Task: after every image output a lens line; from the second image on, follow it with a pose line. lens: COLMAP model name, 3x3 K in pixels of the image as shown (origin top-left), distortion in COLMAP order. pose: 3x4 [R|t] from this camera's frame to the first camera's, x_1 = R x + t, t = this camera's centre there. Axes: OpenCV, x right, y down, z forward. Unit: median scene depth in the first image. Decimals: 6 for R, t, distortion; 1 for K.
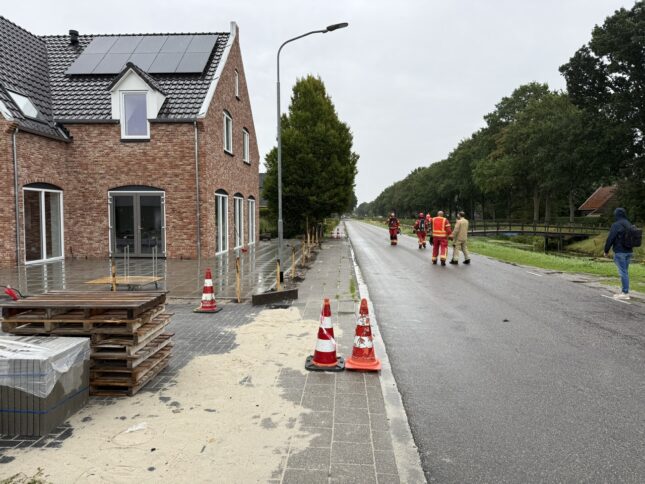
lens RADIAL K [[440.8, 0, 322.5], [0, 440.8, 242.0], [0, 0, 1]] dist [0.102511, -0.139492]
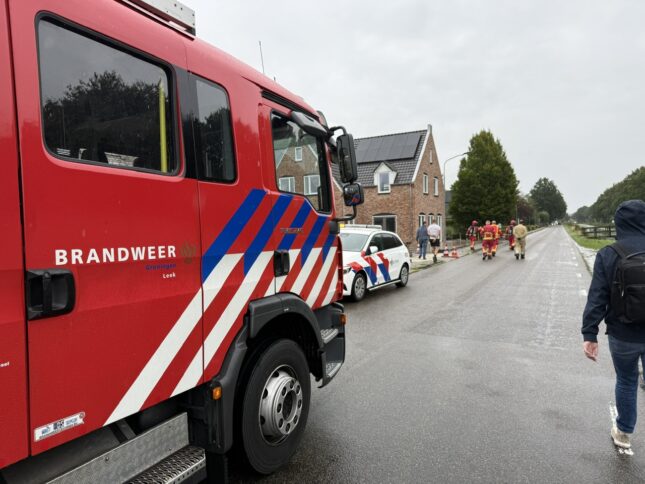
lens RADIAL K [[443.0, 0, 315.5], [0, 443.0, 242.0], [0, 0, 1]] dist [0.096611, -0.143530]
pose [[0.897095, -0.005845, -0.441800, 0.195059], [-0.003585, 0.999783, -0.020505, 0.048997], [0.441824, 0.019979, 0.896879, -0.865761]]
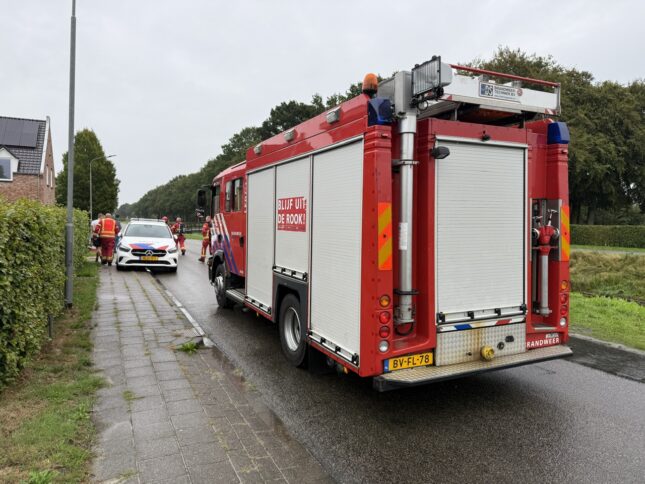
lens RADIAL K [[443.0, 0, 315.5], [0, 443.0, 242.0], [0, 0, 1]] dist [0.096611, -0.143530]
pose [[0.881216, -0.007406, 0.472656, -0.097395], [0.010735, 0.999933, -0.004347, 0.060719], [-0.472592, 0.008905, 0.881236, -1.135592]]
